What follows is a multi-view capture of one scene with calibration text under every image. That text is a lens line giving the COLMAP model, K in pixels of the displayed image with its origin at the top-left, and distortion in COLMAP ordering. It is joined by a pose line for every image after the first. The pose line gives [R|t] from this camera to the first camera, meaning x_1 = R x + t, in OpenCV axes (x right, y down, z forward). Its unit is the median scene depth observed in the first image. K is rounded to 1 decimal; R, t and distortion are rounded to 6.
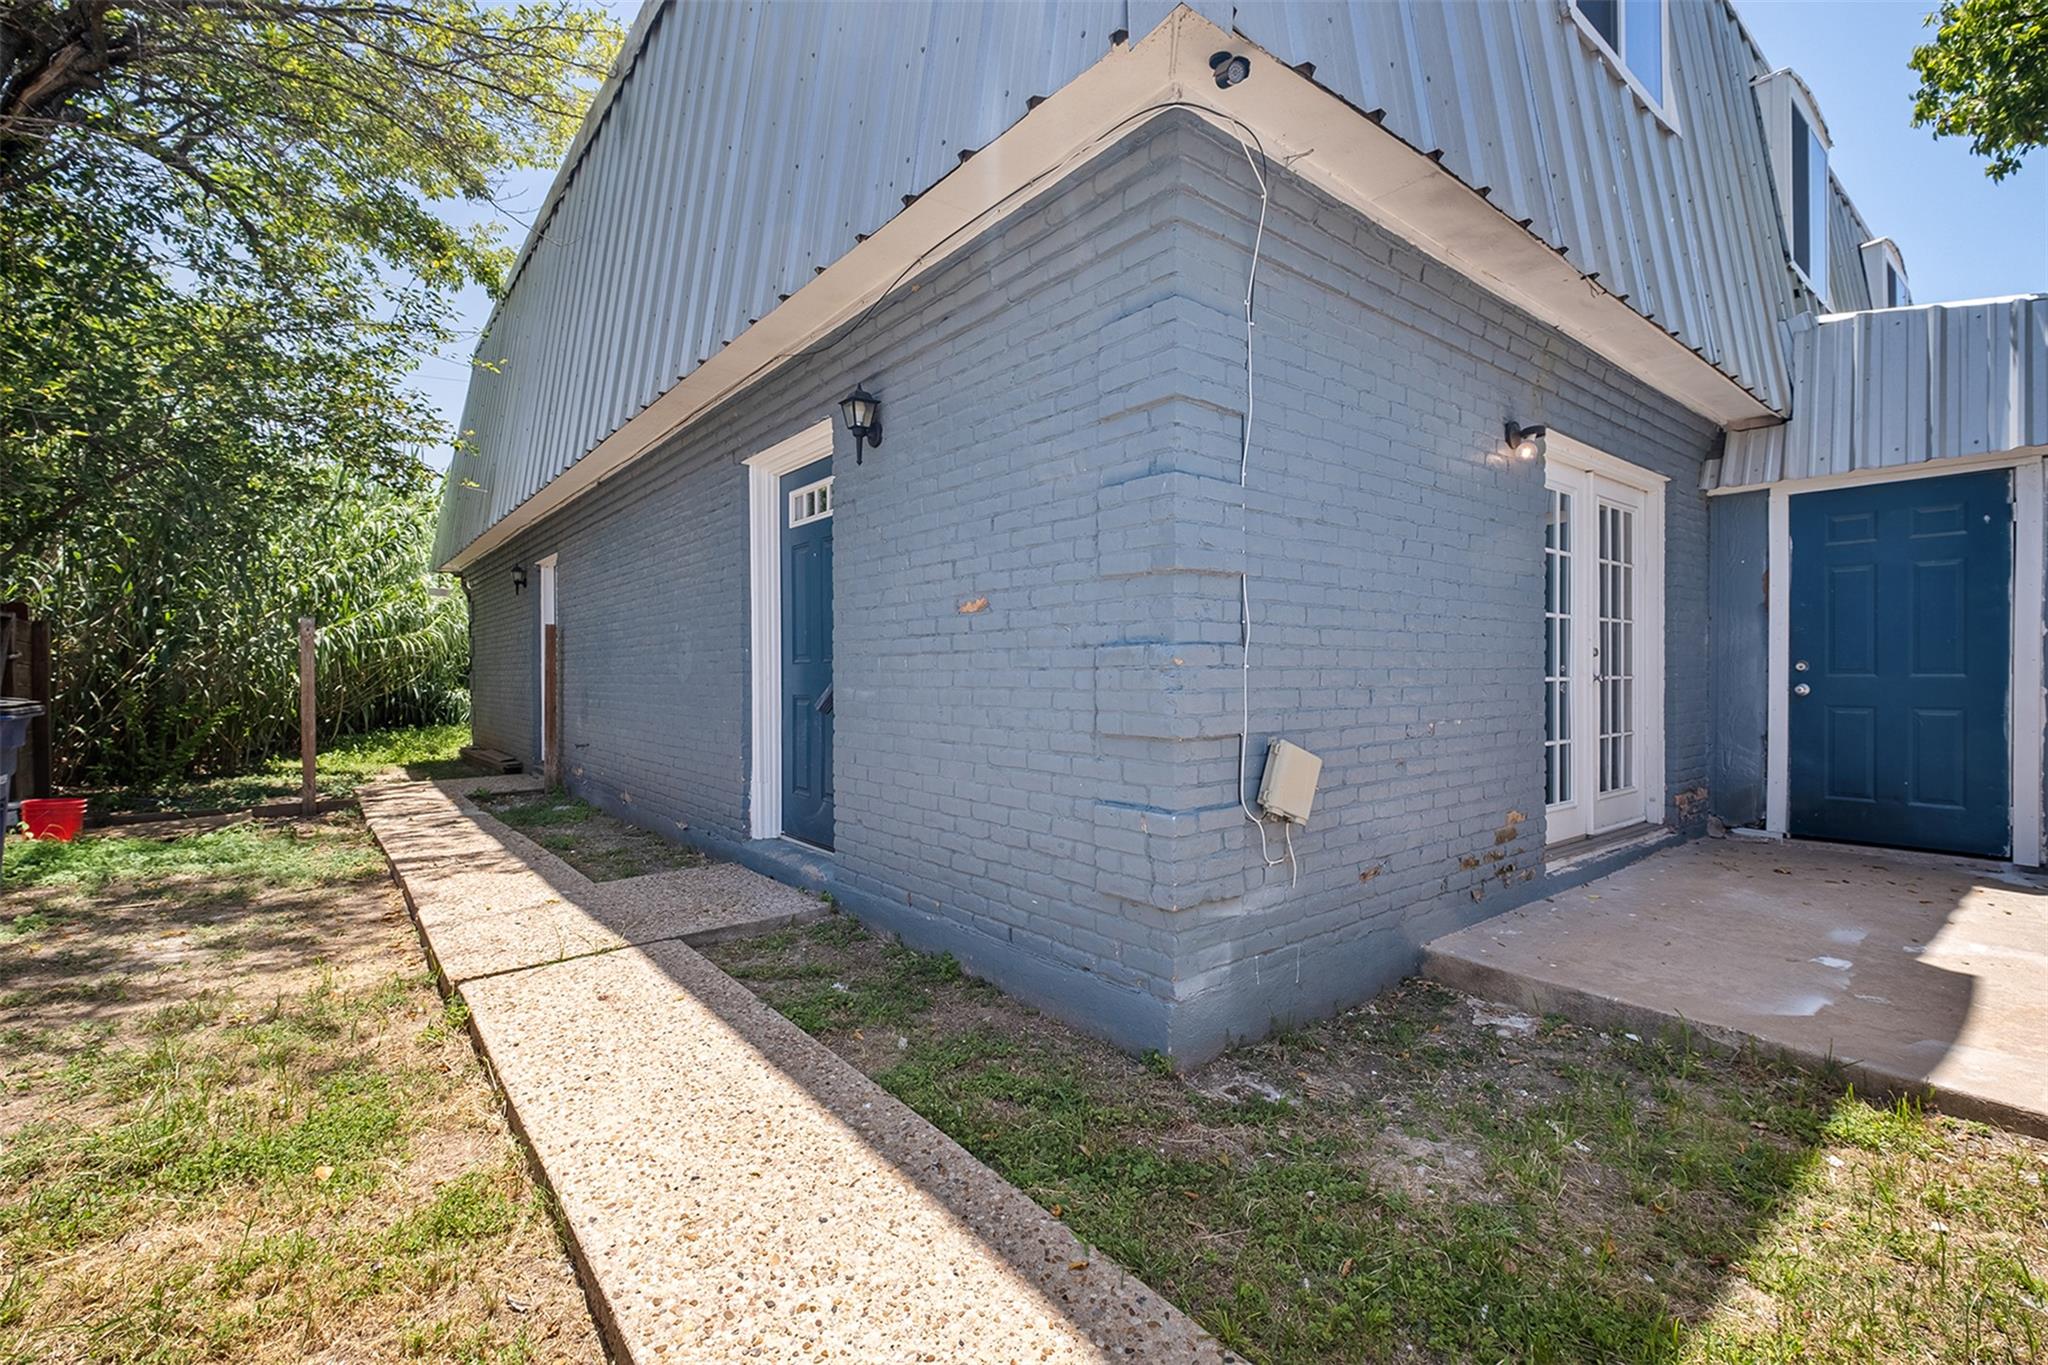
lens RADIAL K [[890.5, 0, 1029.8], [0, 890.5, 676.8], [0, 0, 1]] dist [-0.003031, -0.001598]
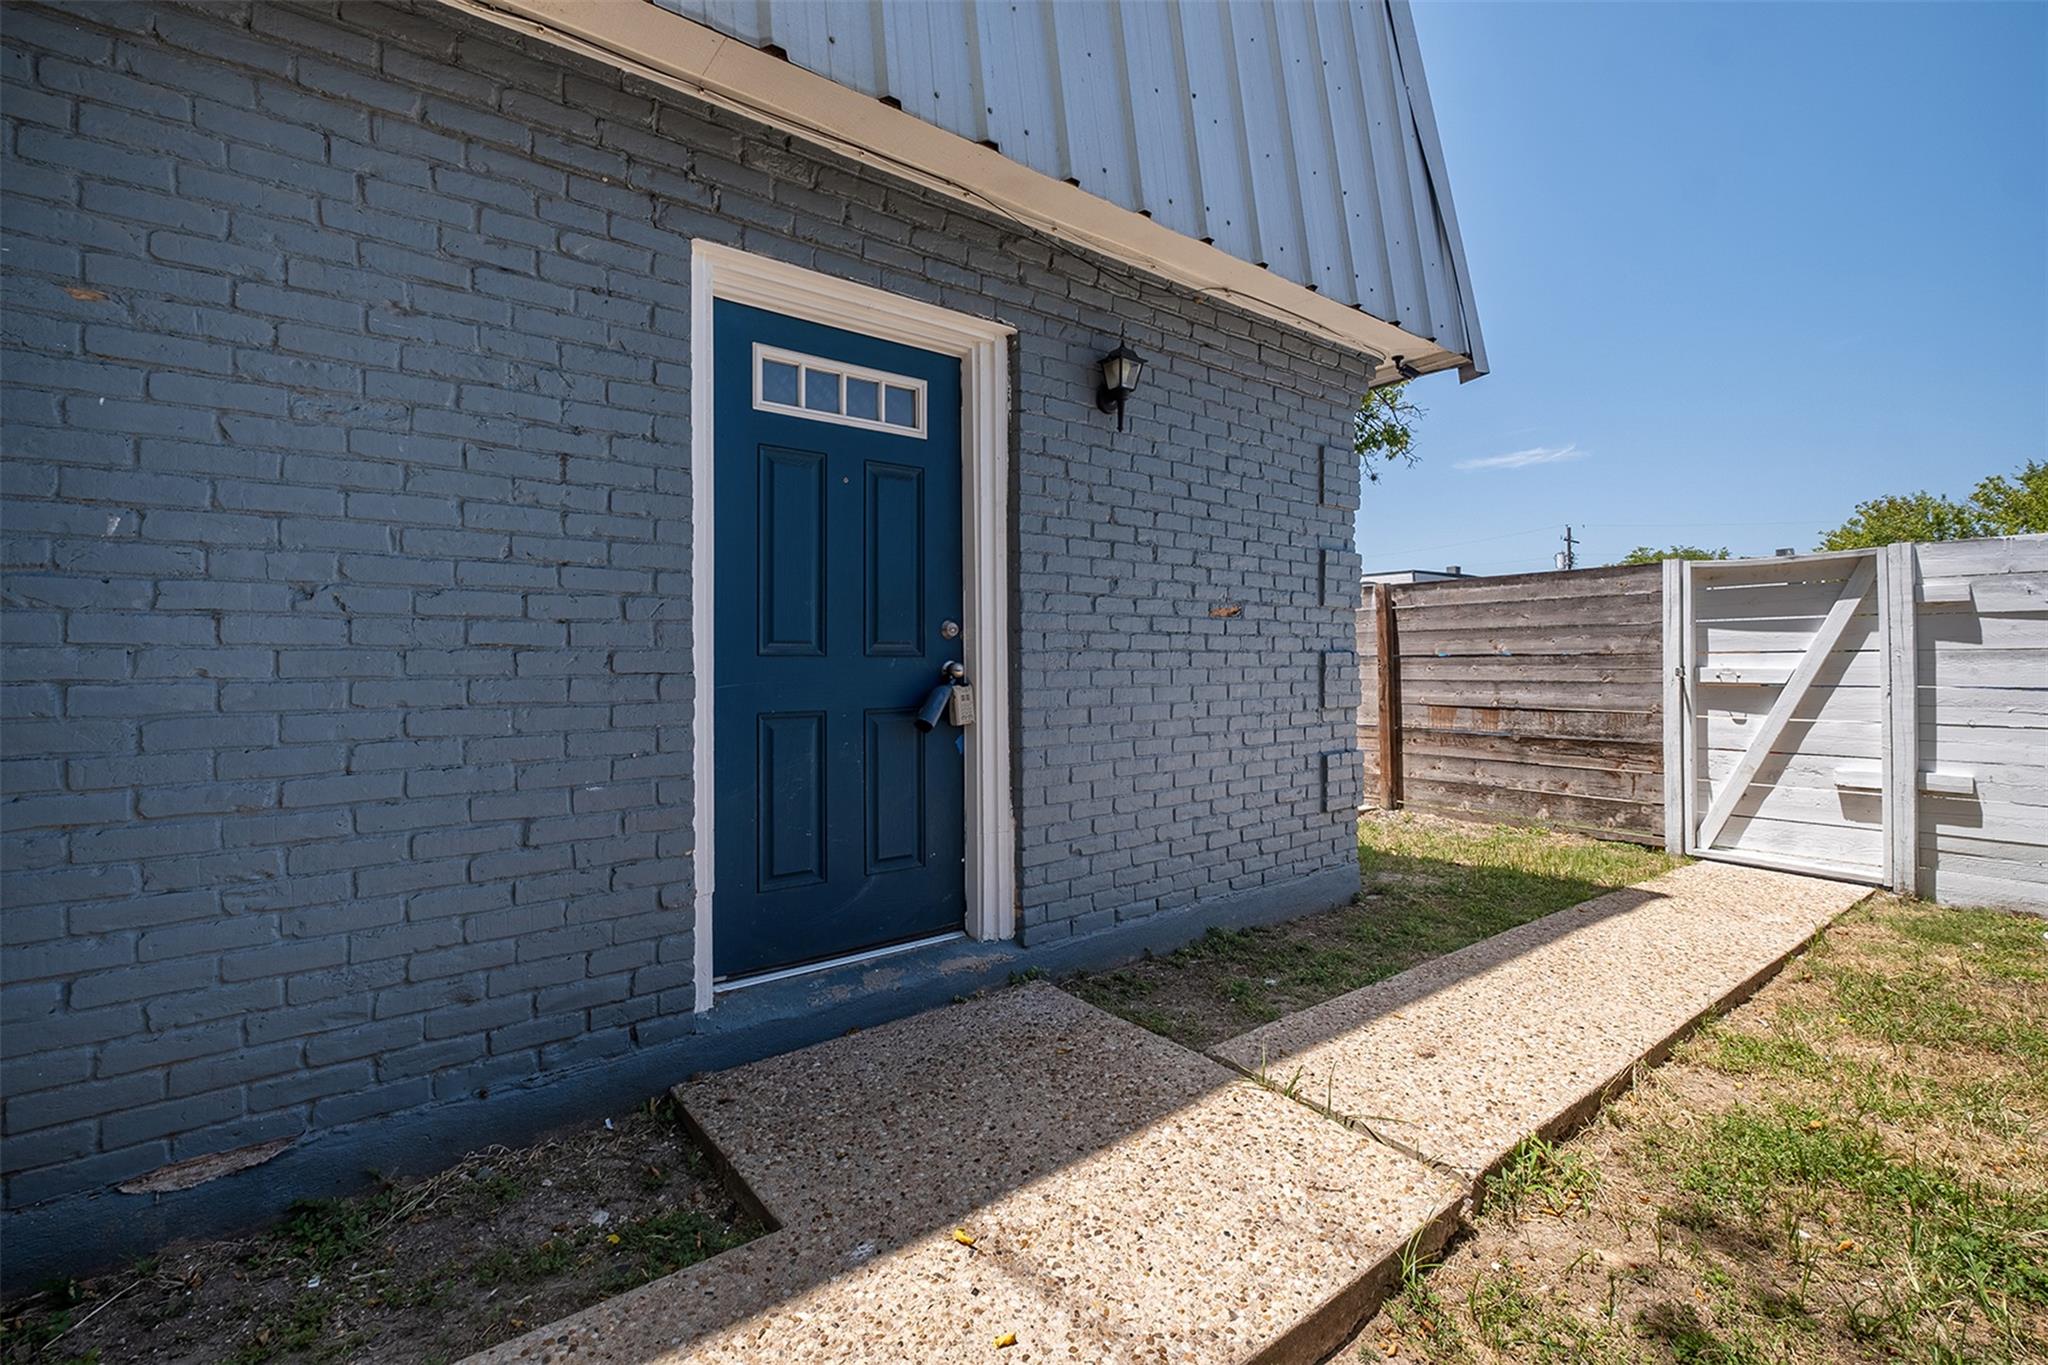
lens RADIAL K [[887.6, 0, 1025.3], [0, 887.6, 646.7], [0, 0, 1]] dist [0.000107, -0.000109]
pose [[0.024376, 0.010590, 0.999647, -1.398073], [0.001560, 0.999942, -0.010631, -0.026839], [-0.999702, 0.001818, 0.024358, 1.414285]]
